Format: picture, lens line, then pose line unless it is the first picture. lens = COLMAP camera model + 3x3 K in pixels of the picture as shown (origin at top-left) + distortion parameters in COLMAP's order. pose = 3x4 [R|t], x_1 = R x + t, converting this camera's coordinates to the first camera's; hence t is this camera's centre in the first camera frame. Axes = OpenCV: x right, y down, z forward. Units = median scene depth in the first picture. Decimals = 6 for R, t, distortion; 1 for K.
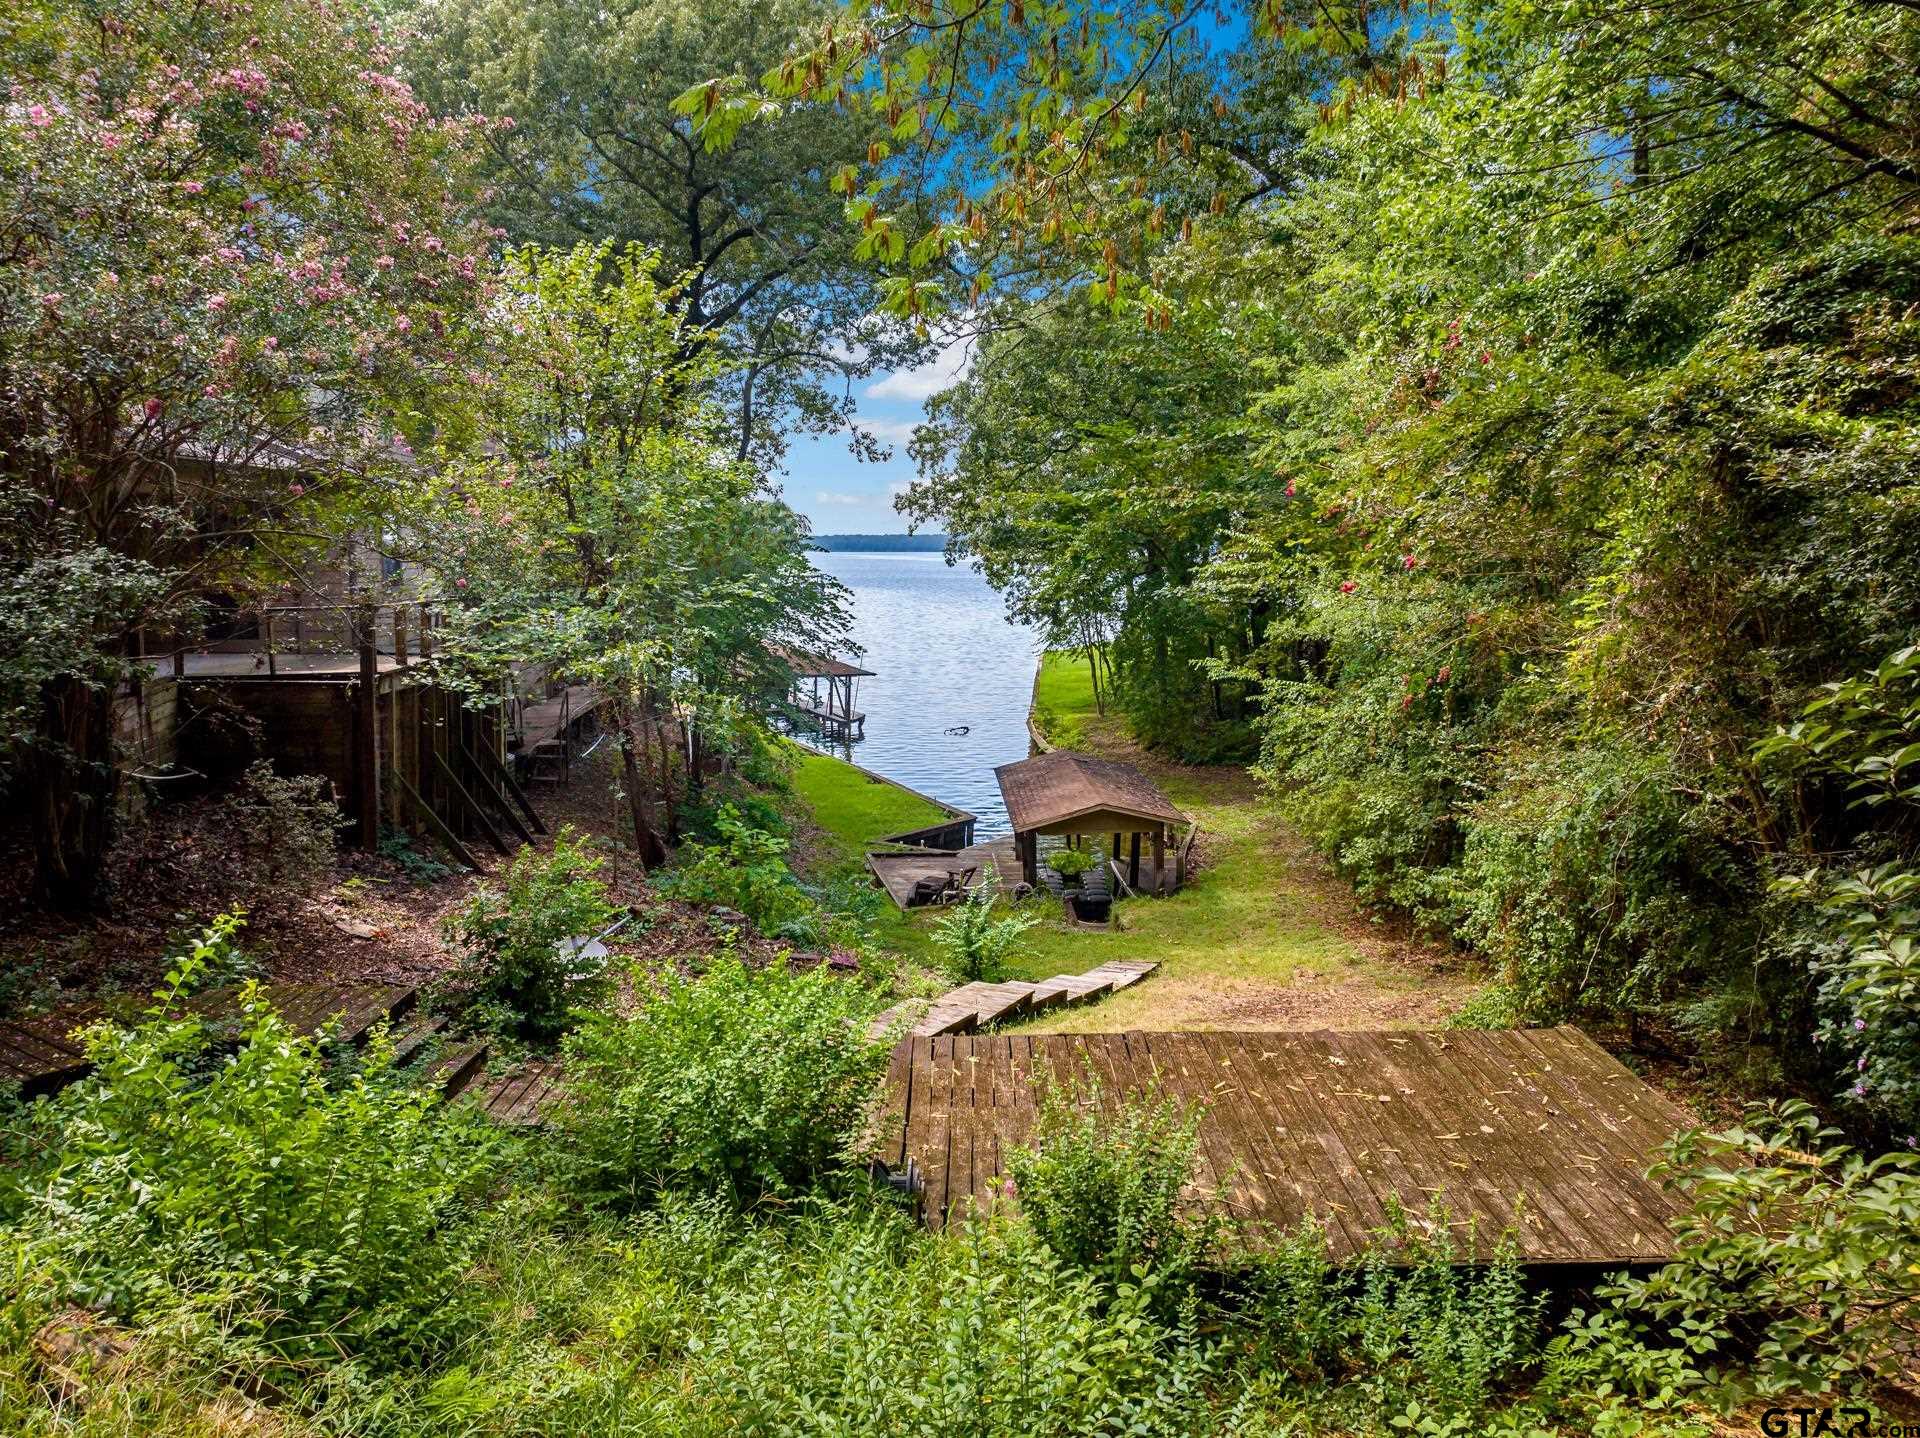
lens RADIAL K [[1362.1, 0, 971.2], [0, 1362.1, 719.1], [0, 0, 1]] dist [-0.037668, -0.004245]
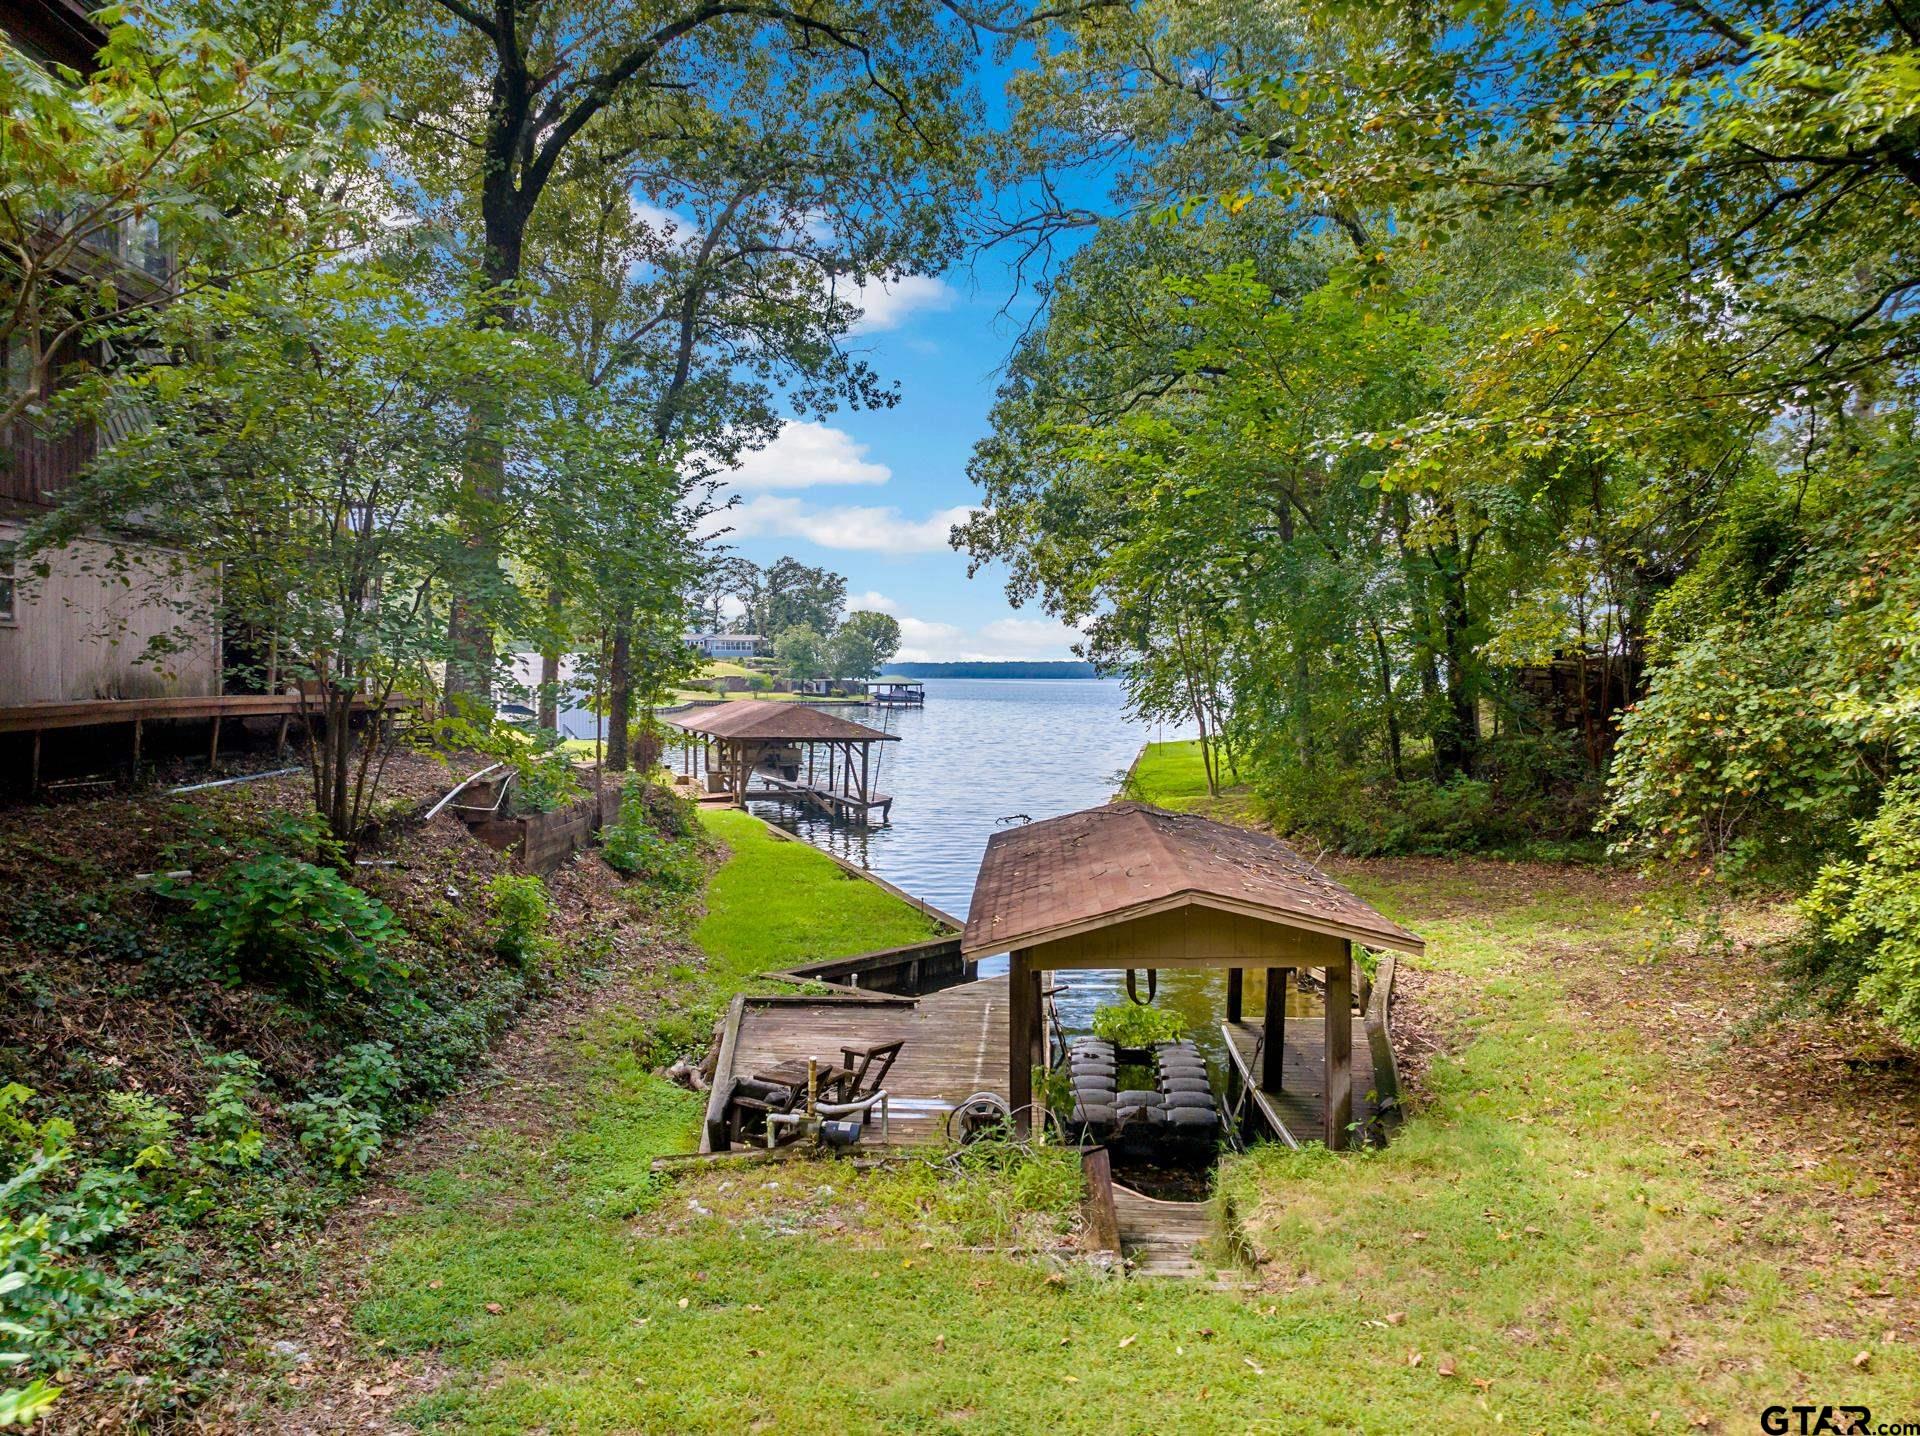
lens RADIAL K [[1362.1, 0, 971.2], [0, 1362.1, 718.1], [0, 0, 1]] dist [-0.037668, -0.004245]
pose [[0.996179, 0.006409, -0.087104, 0.040731], [-0.014555, 0.995540, -0.093216, 0.030761], [0.086118, 0.094127, 0.991829, 0.372506]]
